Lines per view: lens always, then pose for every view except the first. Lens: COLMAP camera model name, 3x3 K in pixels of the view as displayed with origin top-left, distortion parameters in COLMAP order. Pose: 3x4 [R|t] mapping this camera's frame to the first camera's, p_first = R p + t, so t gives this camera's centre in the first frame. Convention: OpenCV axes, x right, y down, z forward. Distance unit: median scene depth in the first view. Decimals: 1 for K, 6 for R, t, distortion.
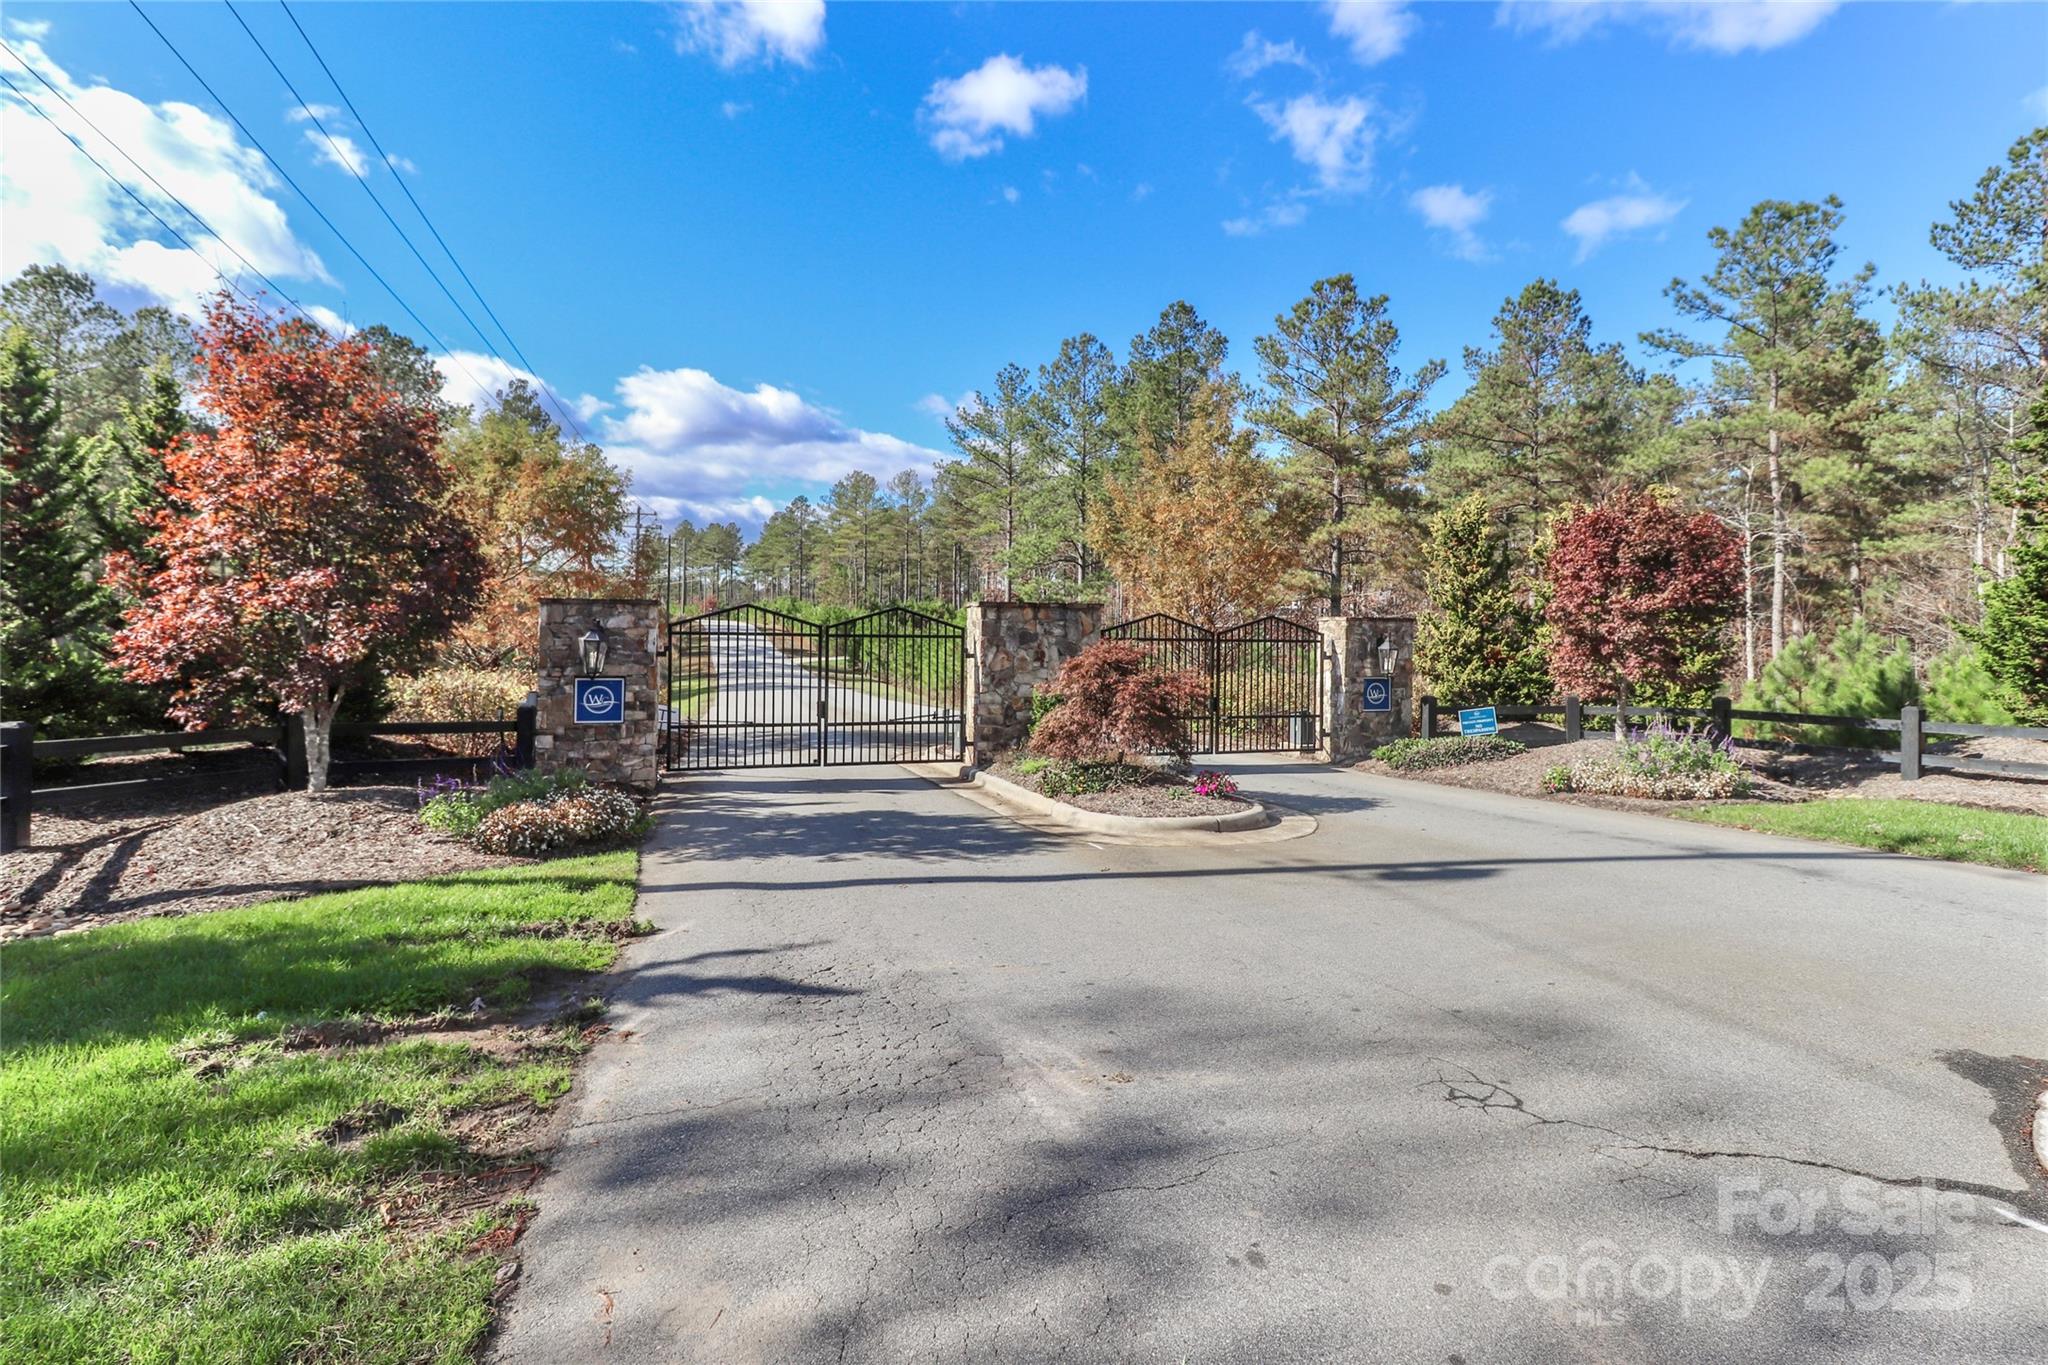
lens RADIAL K [[919.6, 0, 1025.0], [0, 919.6, 680.5], [0, 0, 1]] dist [0.008421, -0.004143]
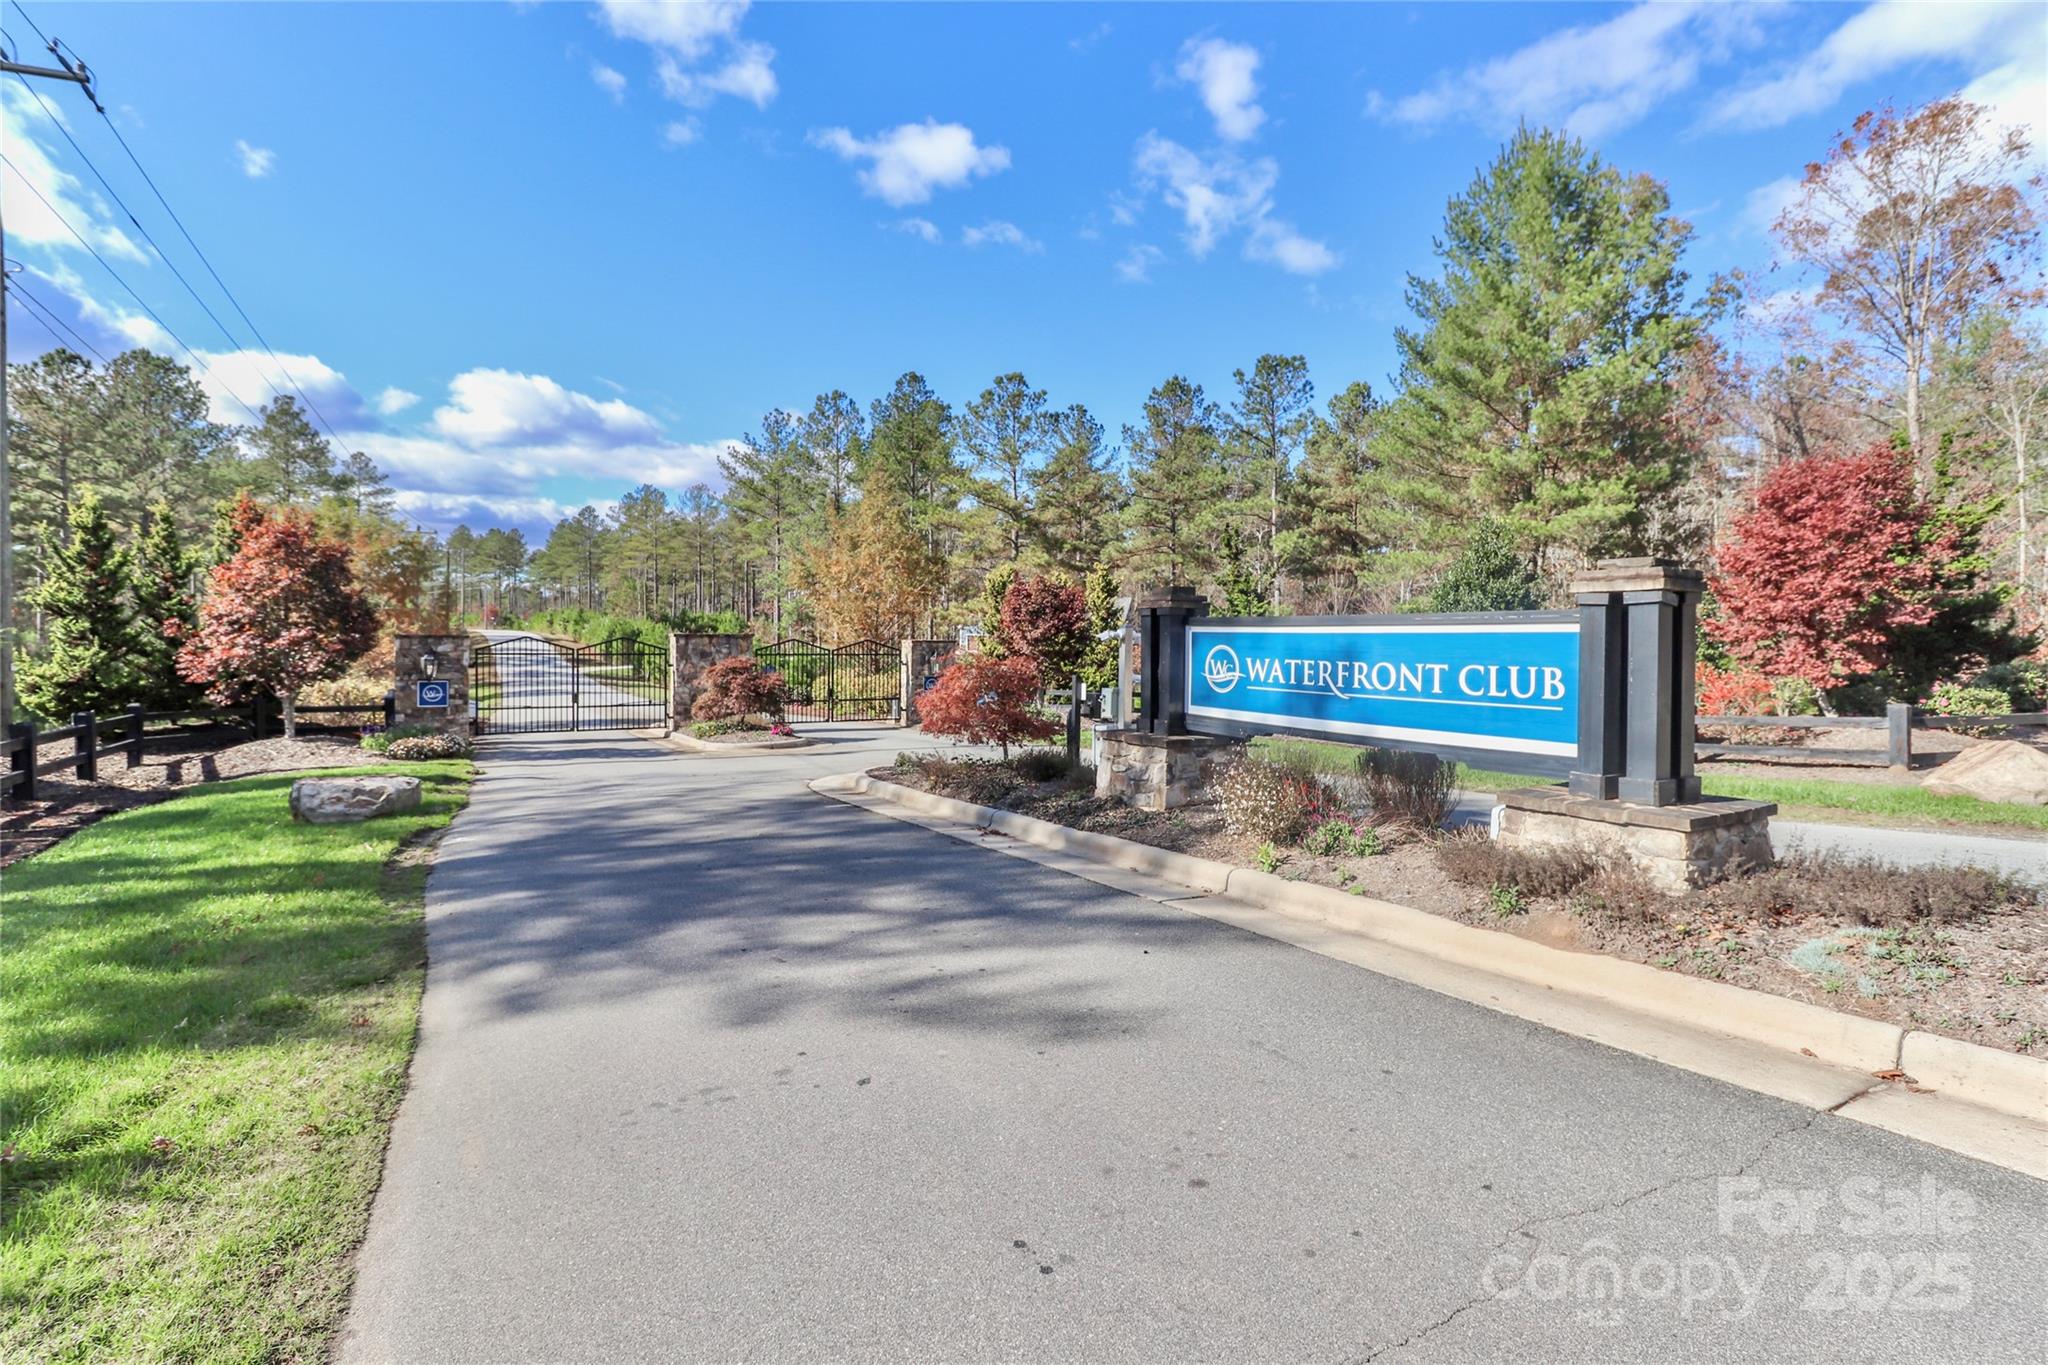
lens RADIAL K [[919.6, 0, 1017.4], [0, 919.6, 686.0], [0, 0, 1]] dist [0.008421, -0.004143]
pose [[0.982091, -0.013903, 0.187891, 0.285700], [0.014021, 0.999901, 0.000703, 0.021440], [-0.187882, 0.001944, 0.982190, -0.893858]]
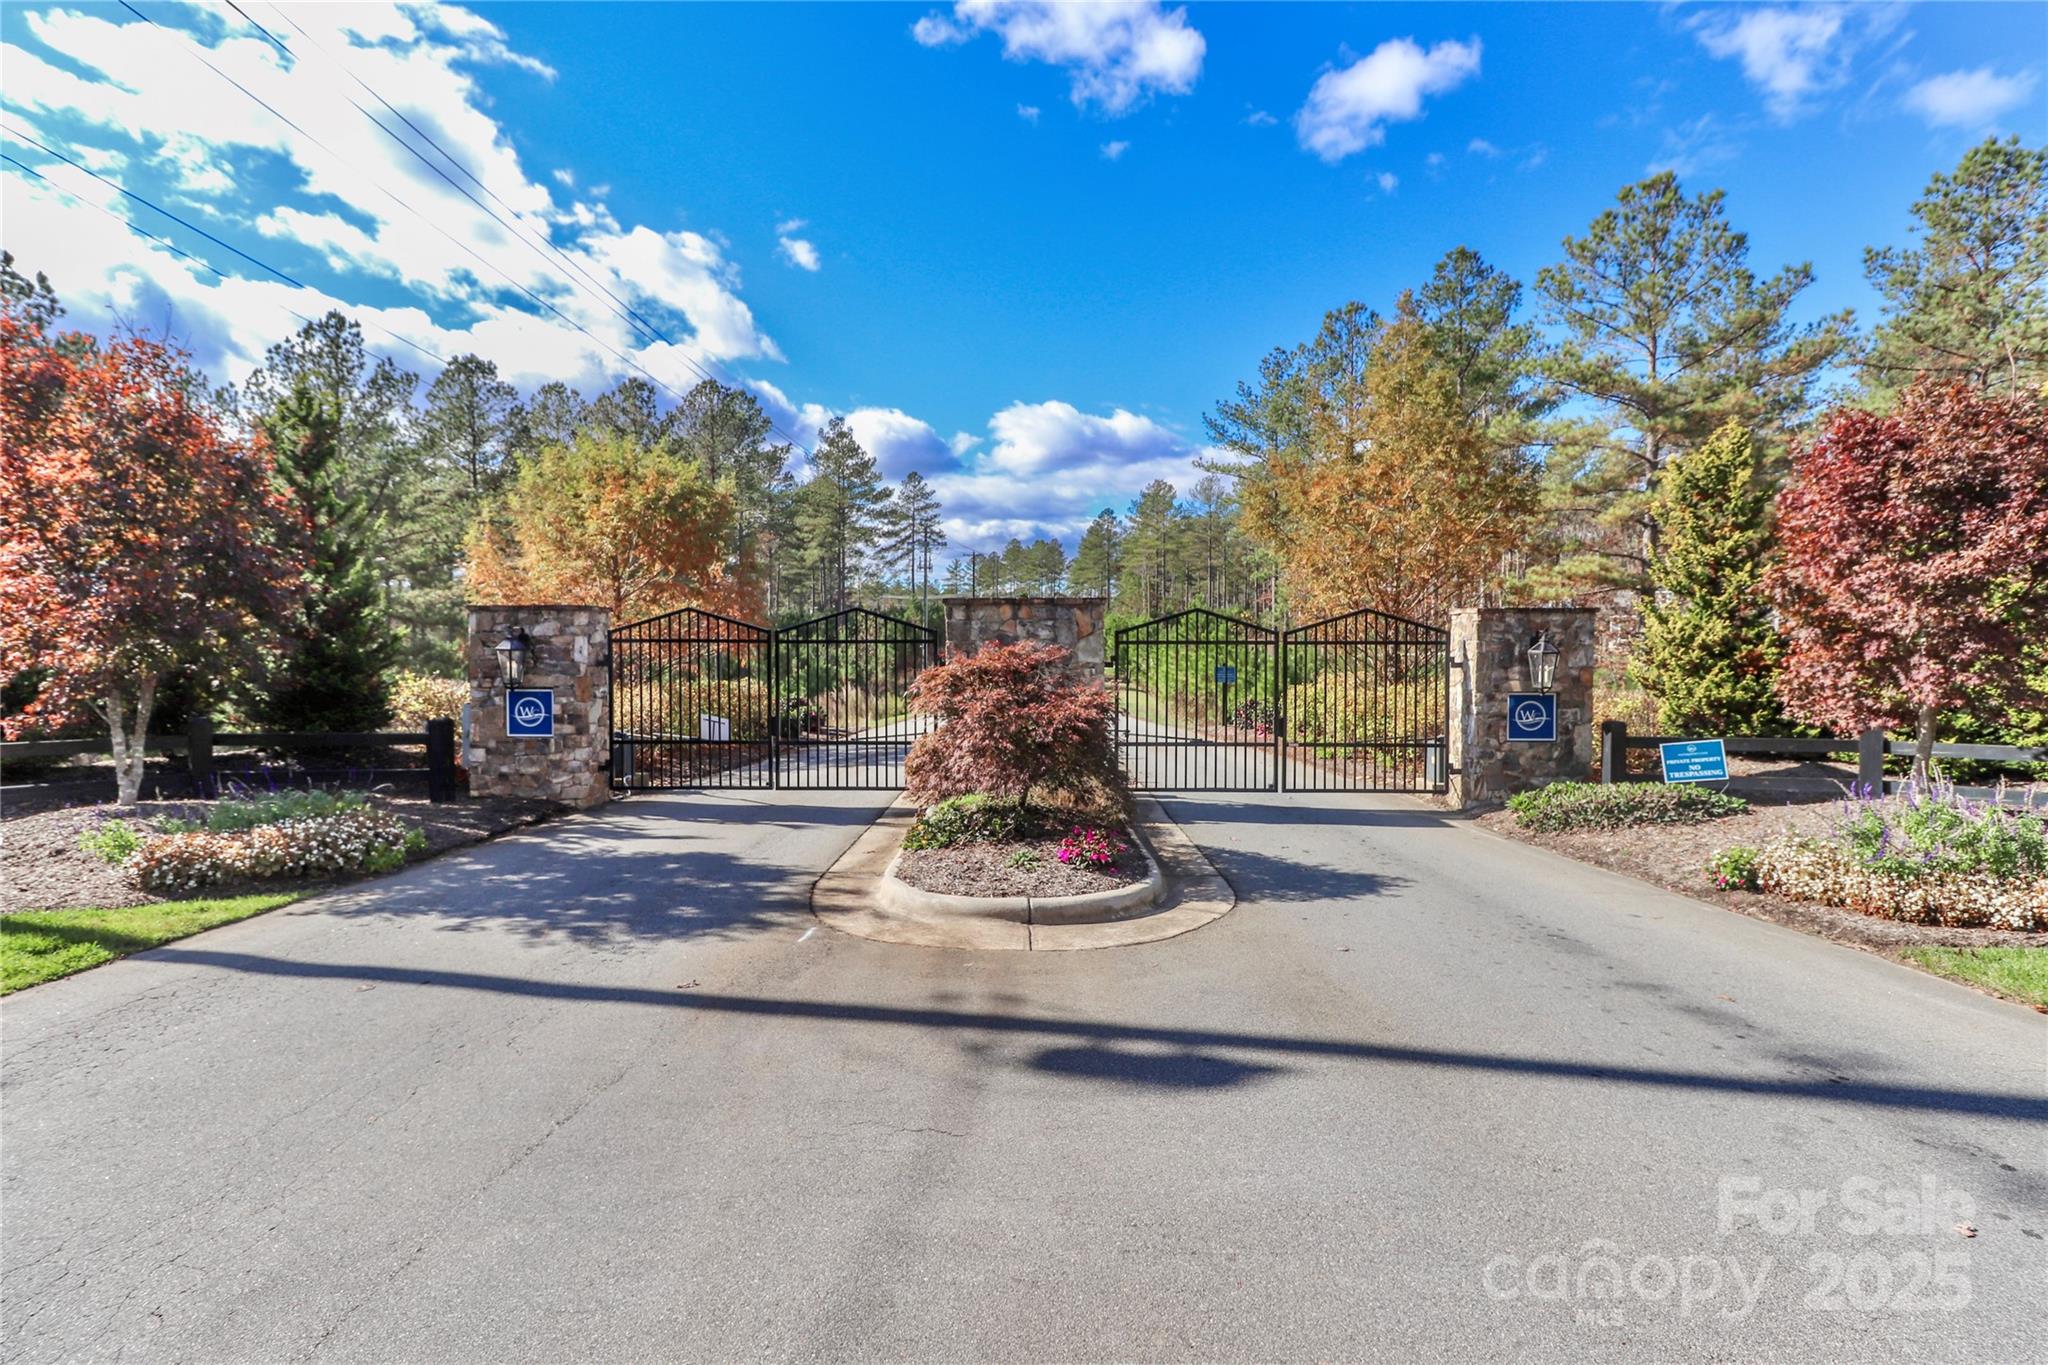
lens RADIAL K [[919.6, 0, 1043.1], [0, 919.6, 687.9], [0, 0, 1]] dist [0.008421, -0.004143]
pose [[0.945127, 0.004781, -0.326667, 0.339200], [-0.005579, 0.999983, -0.001506, -0.005422], [0.326655, 0.003246, 0.945138, 0.281402]]
